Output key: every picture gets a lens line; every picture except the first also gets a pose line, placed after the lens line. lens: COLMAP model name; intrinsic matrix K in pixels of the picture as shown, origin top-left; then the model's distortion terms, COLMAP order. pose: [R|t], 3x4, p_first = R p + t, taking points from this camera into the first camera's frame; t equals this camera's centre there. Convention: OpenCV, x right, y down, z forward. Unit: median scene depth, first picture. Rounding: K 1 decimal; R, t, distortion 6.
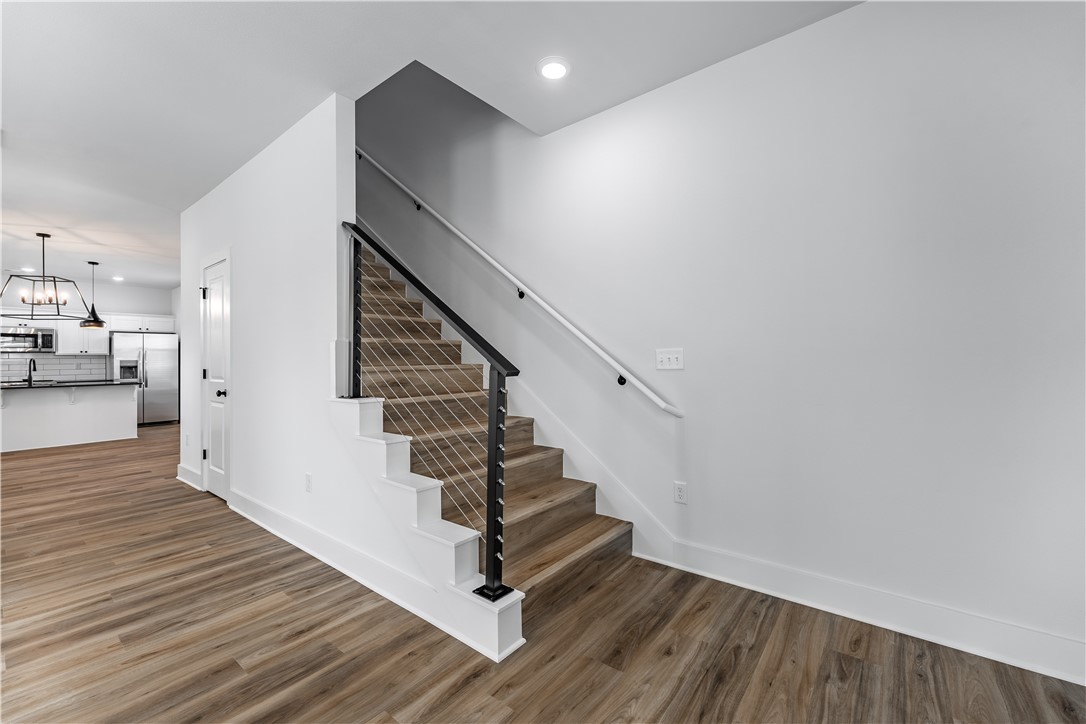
lens RADIAL K [[444.8, 0, 546.2], [0, 444.8, 356.4], [0, 0, 1]] dist [-0.000657, -0.000753]
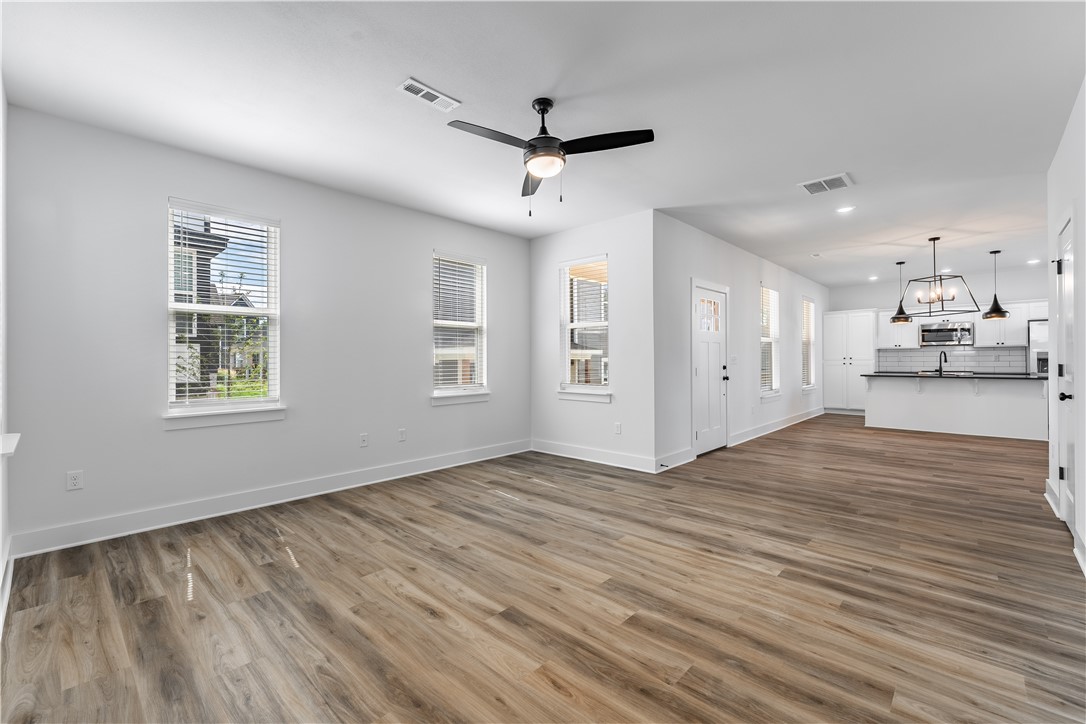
lens RADIAL K [[459.3, 0, 539.4], [0, 459.3, 357.0], [0, 0, 1]] dist [0.001303, 0.000375]
pose [[-0.093205, 0.005876, -0.995630, 0.173858], [0.015058, 0.999877, 0.004492, -0.001287], [0.995533, -0.014573, -0.093282, 0.237287]]
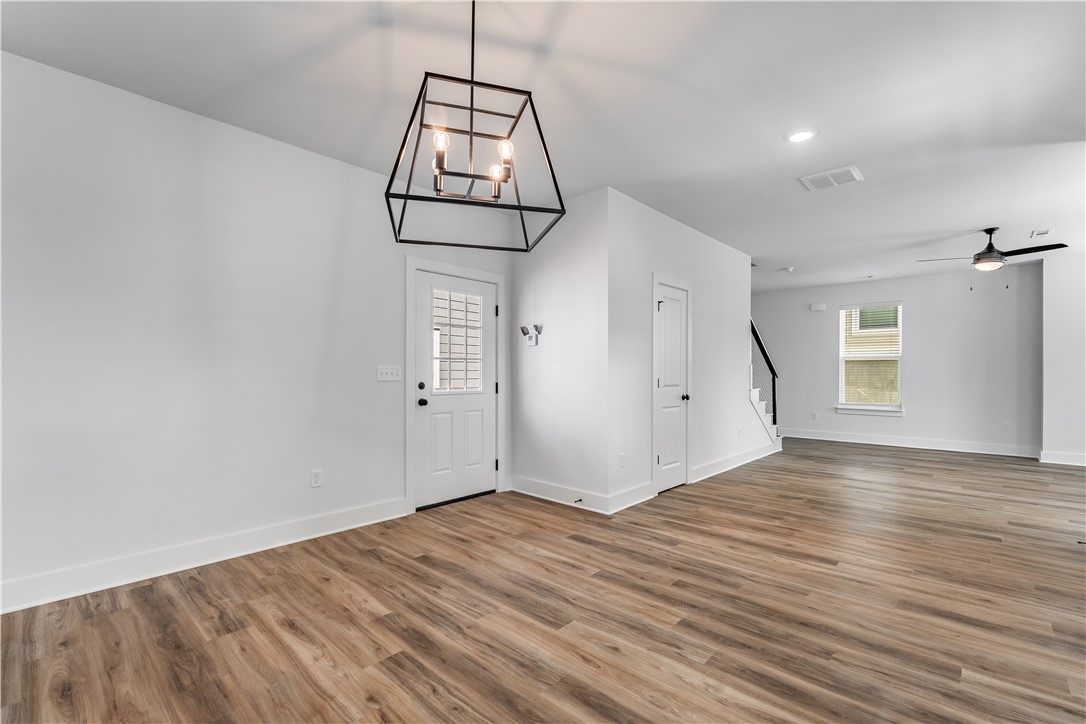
lens RADIAL K [[481.8, 0, 543.0], [0, 481.8, 372.1], [0, 0, 1]] dist [-0.001922, -0.000159]
pose [[0.078890, 0.013975, 0.996785, -2.746800], [-0.012602, 0.999836, -0.013020, 0.044757], [-0.996804, -0.011534, 0.079053, 1.695441]]
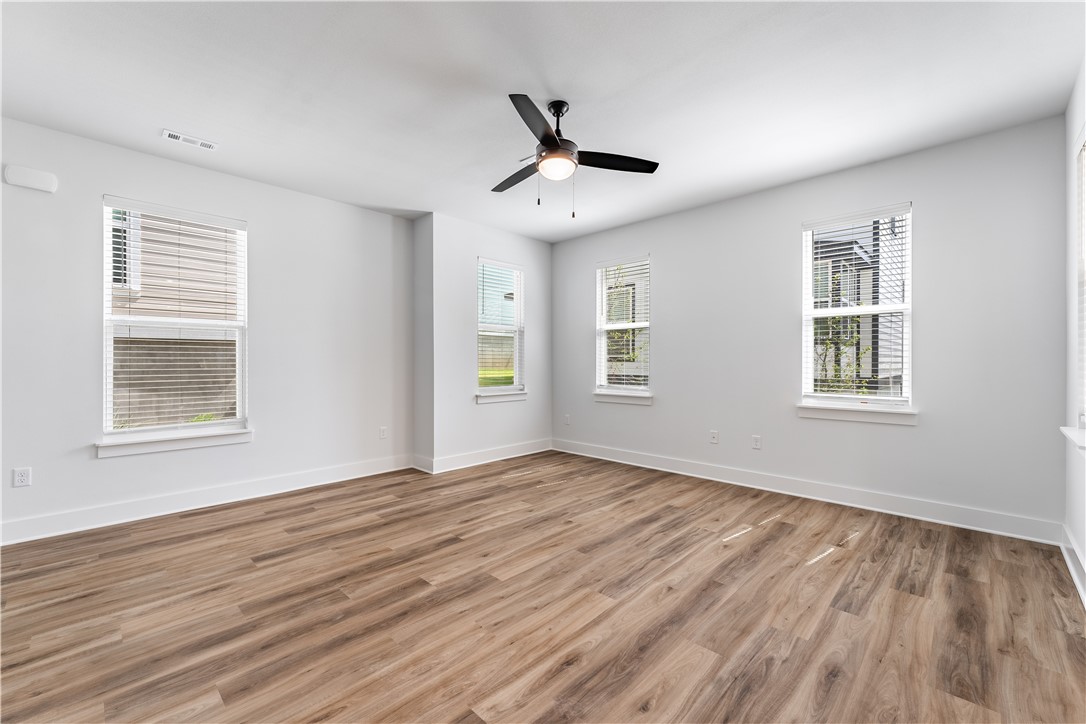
lens RADIAL K [[443.4, 0, 541.9], [0, 443.4, 358.0], [0, 0, 1]] dist [0.004819, 0.000364]
pose [[-0.994755, 0.012516, 0.101515, -0.870846], [0.010966, 0.999815, -0.015814, 0.017890], [-0.101694, -0.014617, -0.994708, 1.115931]]
